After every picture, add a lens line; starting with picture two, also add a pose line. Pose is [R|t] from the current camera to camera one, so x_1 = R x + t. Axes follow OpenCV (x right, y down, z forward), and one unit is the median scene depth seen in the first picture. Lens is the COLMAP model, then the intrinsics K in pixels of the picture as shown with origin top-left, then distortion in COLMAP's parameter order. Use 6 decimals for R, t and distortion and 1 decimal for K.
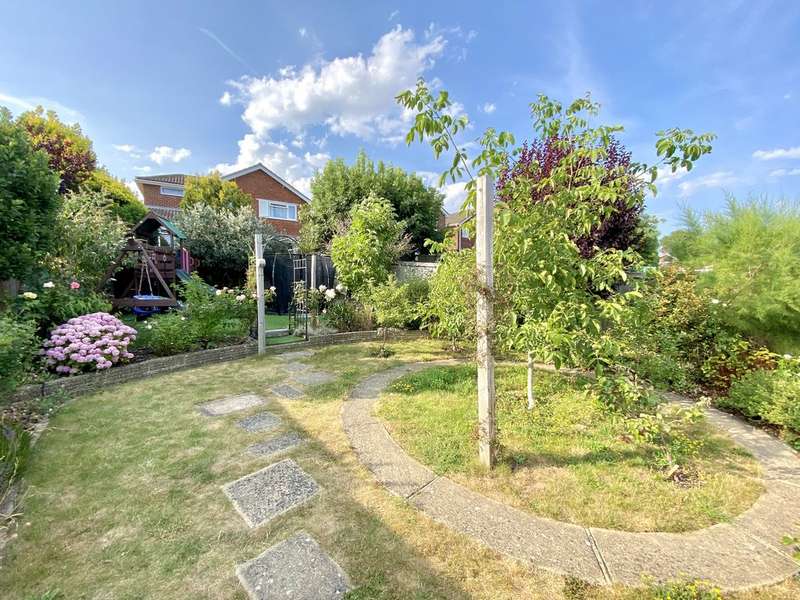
lens RADIAL K [[331.3, 0, 399.2], [0, 331.3, 301.4], [0, 0, 1]] dist [0.034029, -0.024760]
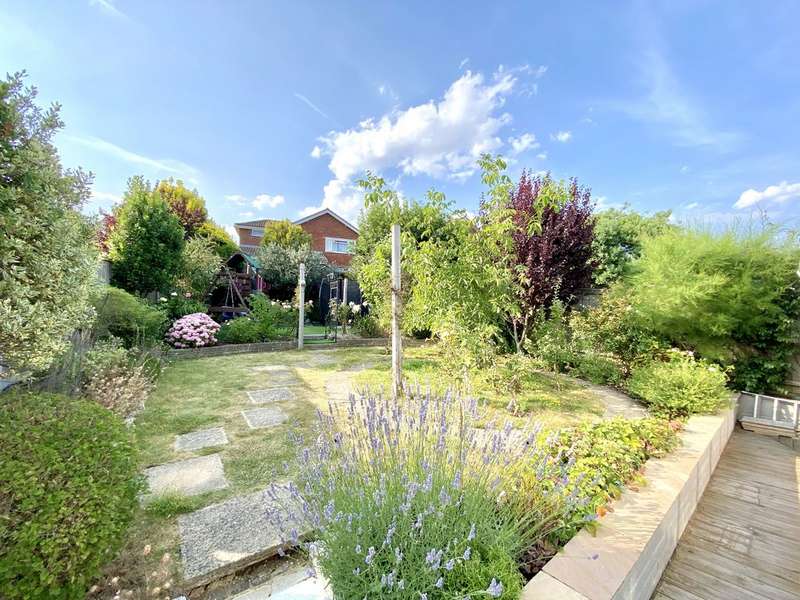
lens RADIAL K [[331.3, 0, 399.2], [0, 331.3, 301.4], [0, 0, 1]] dist [0.034029, -0.024760]
pose [[0.978282, 0.004063, -0.207237, 0.228847], [-0.023447, 0.995560, -0.091166, 0.066282], [0.205946, 0.094045, 0.974034, -0.228599]]
